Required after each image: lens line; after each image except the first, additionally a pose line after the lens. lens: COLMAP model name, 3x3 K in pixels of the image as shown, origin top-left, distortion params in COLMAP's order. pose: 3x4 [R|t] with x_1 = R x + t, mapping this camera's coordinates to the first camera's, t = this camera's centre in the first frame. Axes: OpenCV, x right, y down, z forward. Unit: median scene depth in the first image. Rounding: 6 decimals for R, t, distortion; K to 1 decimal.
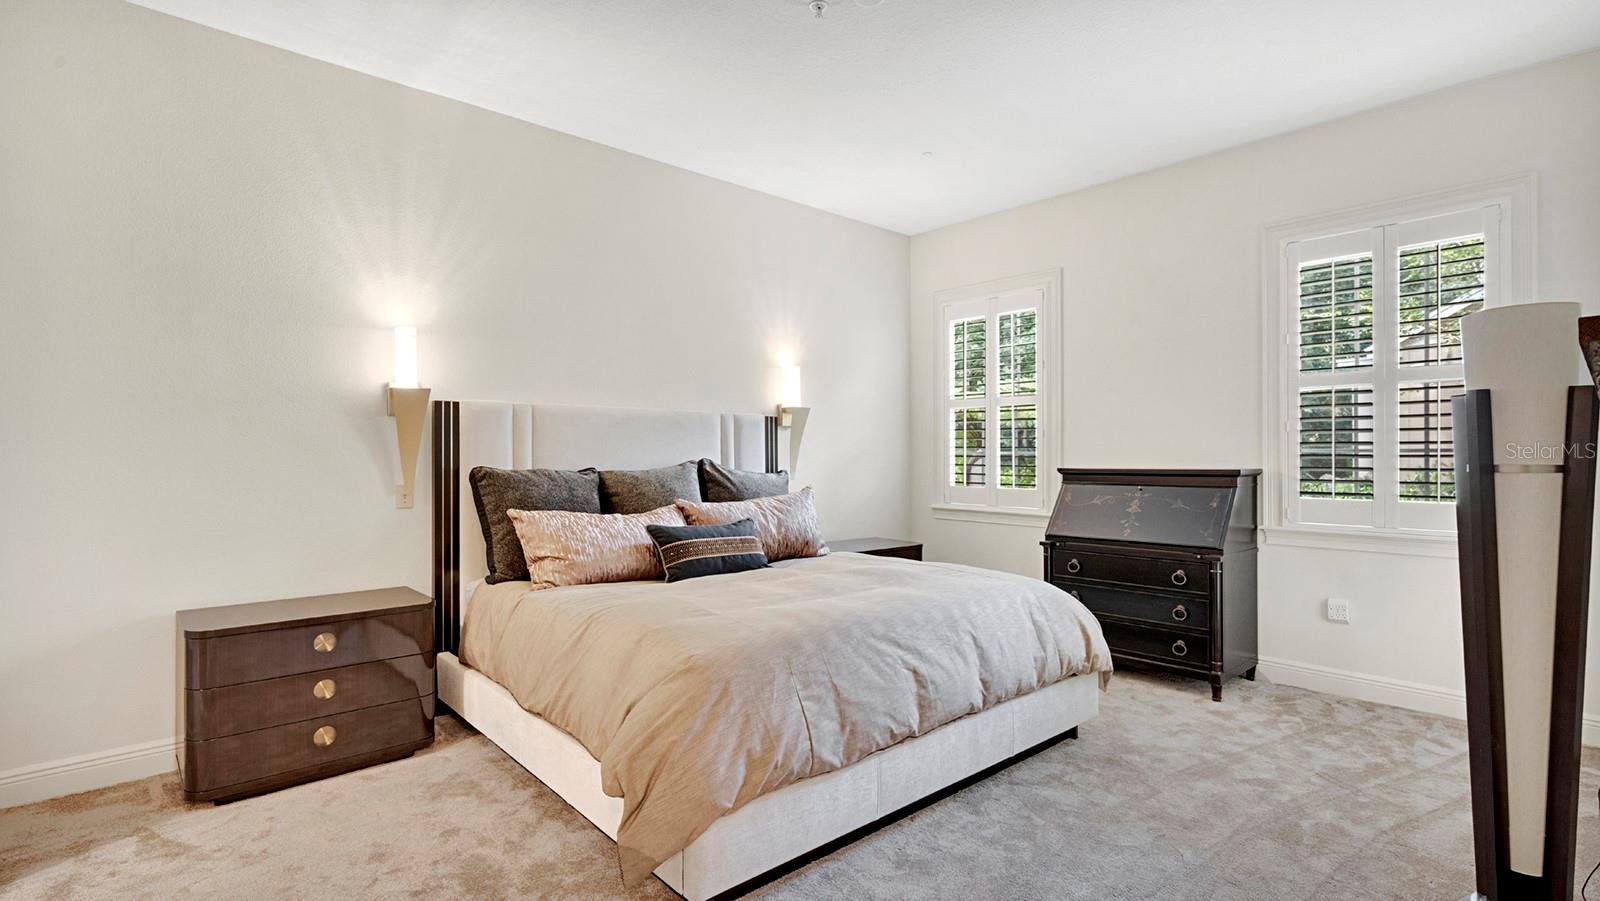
lens RADIAL K [[761.7, 0, 805.2], [0, 761.7, 456.8], [0, 0, 1]] dist [-0.001299, -0.000305]
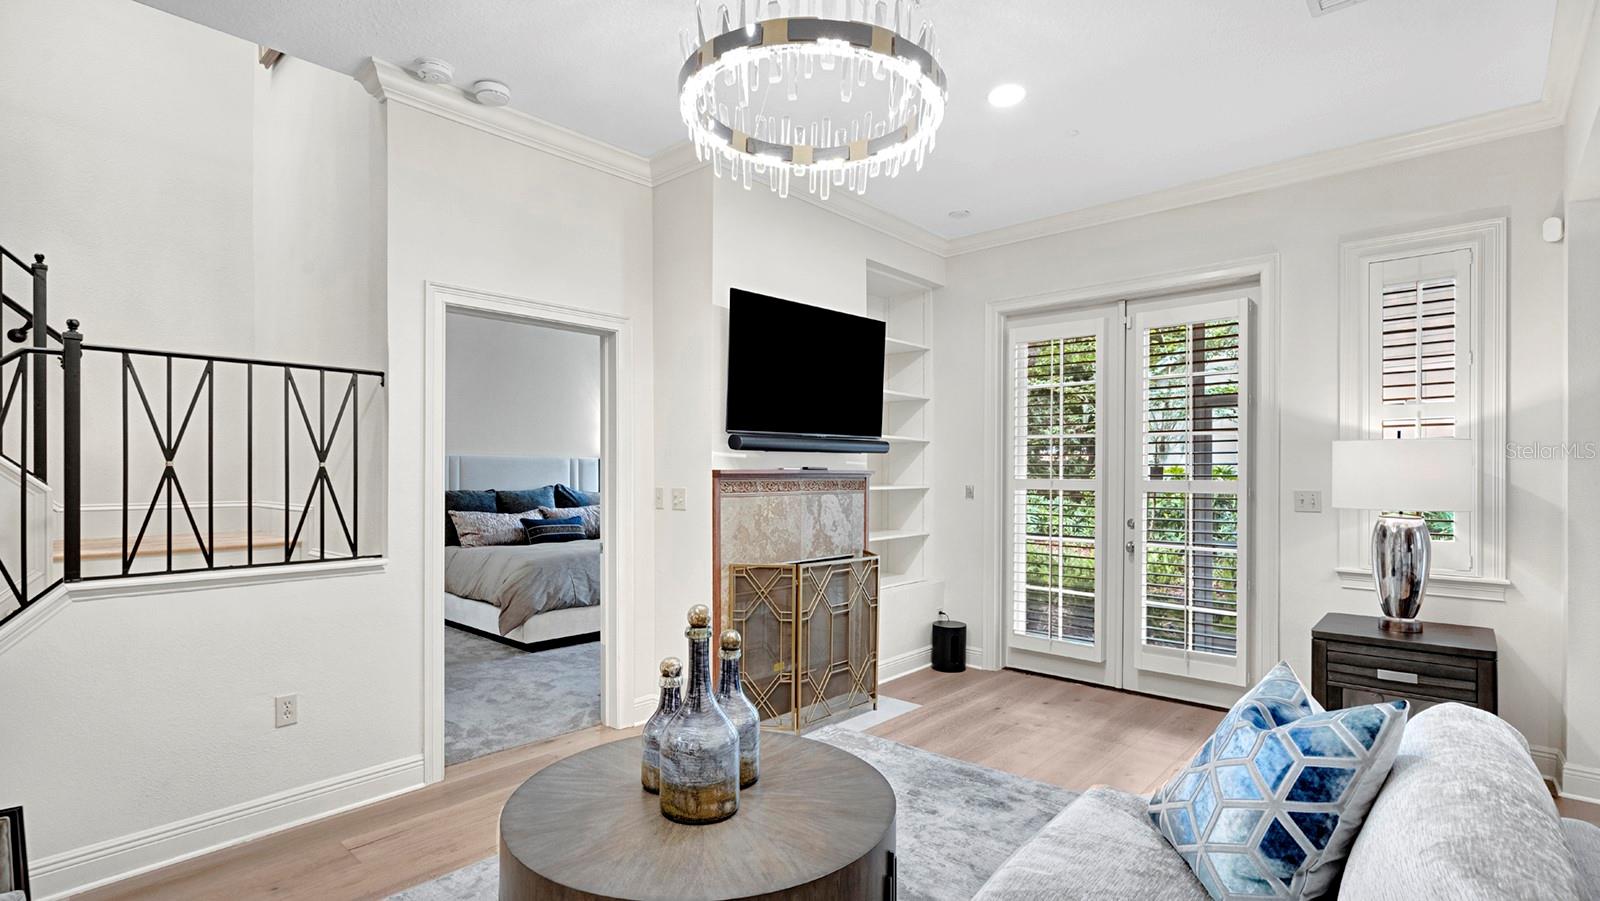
lens RADIAL K [[761.7, 0, 805.2], [0, 761.7, 456.8], [0, 0, 1]] dist [-0.001299, -0.000305]
pose [[0.994200, 0.004903, 0.107437, 0.311063], [-0.002138, 0.999664, -0.025835, -0.020828], [-0.107528, 0.025456, 0.993876, -1.044328]]
